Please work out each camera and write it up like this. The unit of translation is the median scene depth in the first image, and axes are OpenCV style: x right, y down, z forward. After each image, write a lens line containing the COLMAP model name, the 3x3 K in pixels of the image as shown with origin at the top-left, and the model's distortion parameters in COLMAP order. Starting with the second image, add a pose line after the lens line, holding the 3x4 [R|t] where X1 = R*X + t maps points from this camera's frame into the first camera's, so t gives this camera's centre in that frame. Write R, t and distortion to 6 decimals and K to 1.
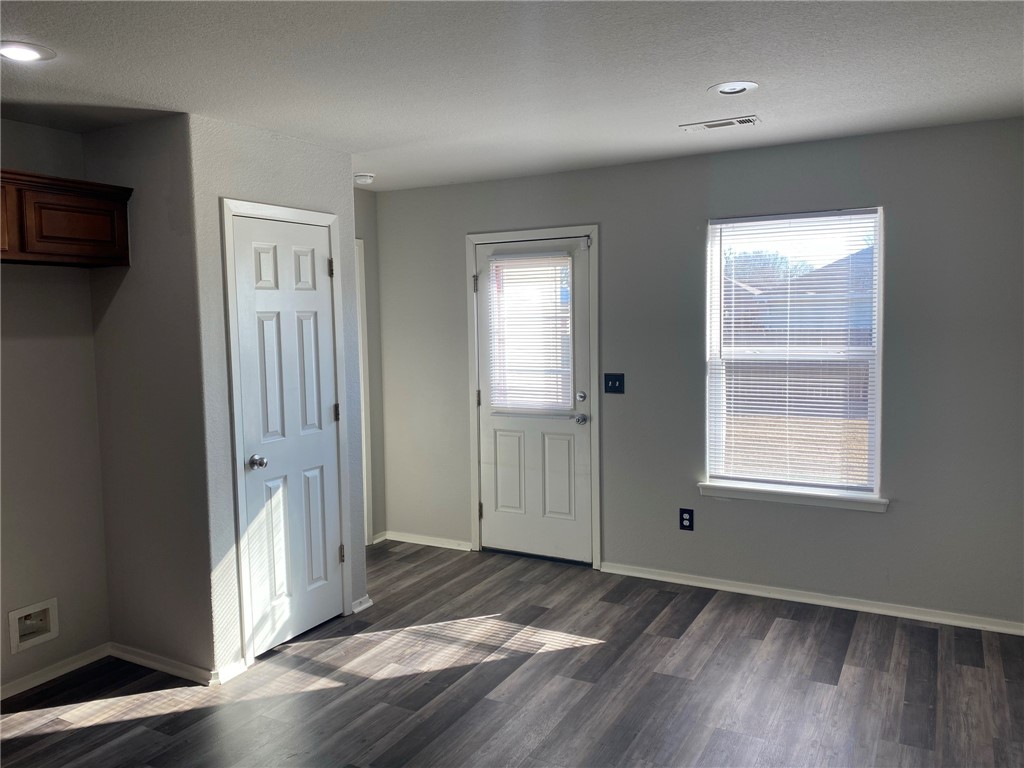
lens RADIAL K [[757.5, 0, 530.1], [0, 757.5, 376.0], [0, 0, 1]] dist [0.067127, -0.091129]
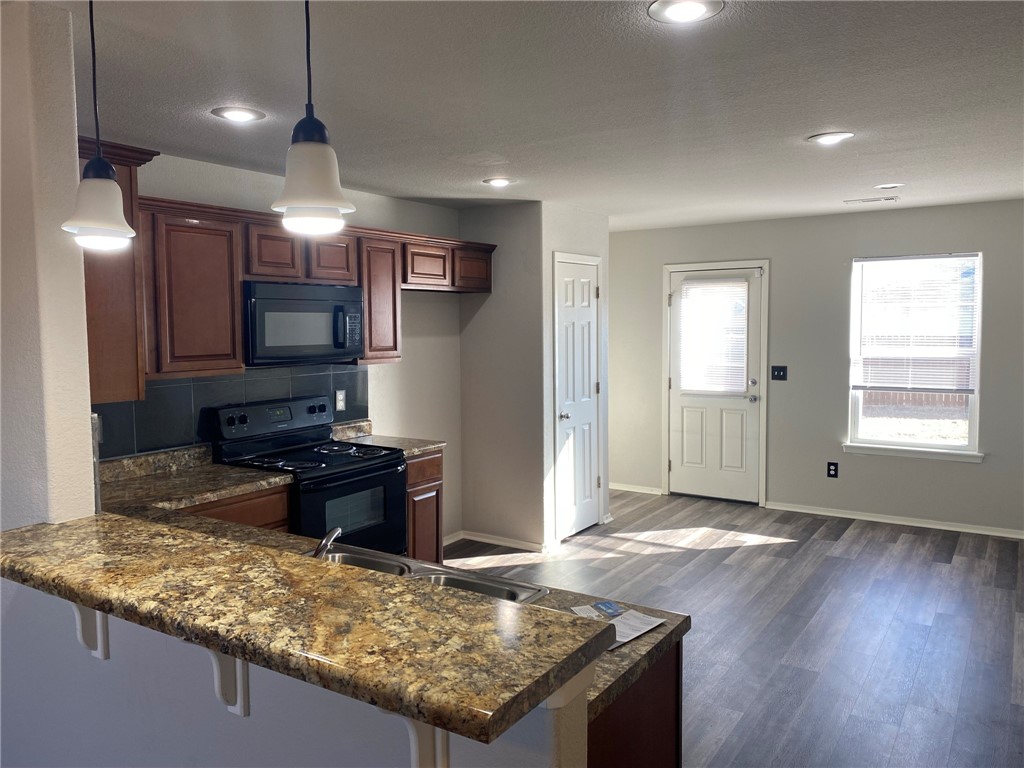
lens RADIAL K [[765.6, 0, 511.4], [0, 765.6, 374.7], [0, 0, 1]] dist [-0.001690, -0.003106]
pose [[0.995228, 0.014788, -0.096452, -0.283486], [-0.015378, 0.999867, -0.005370, 0.032374], [0.096359, 0.006828, 0.995323, -0.525078]]
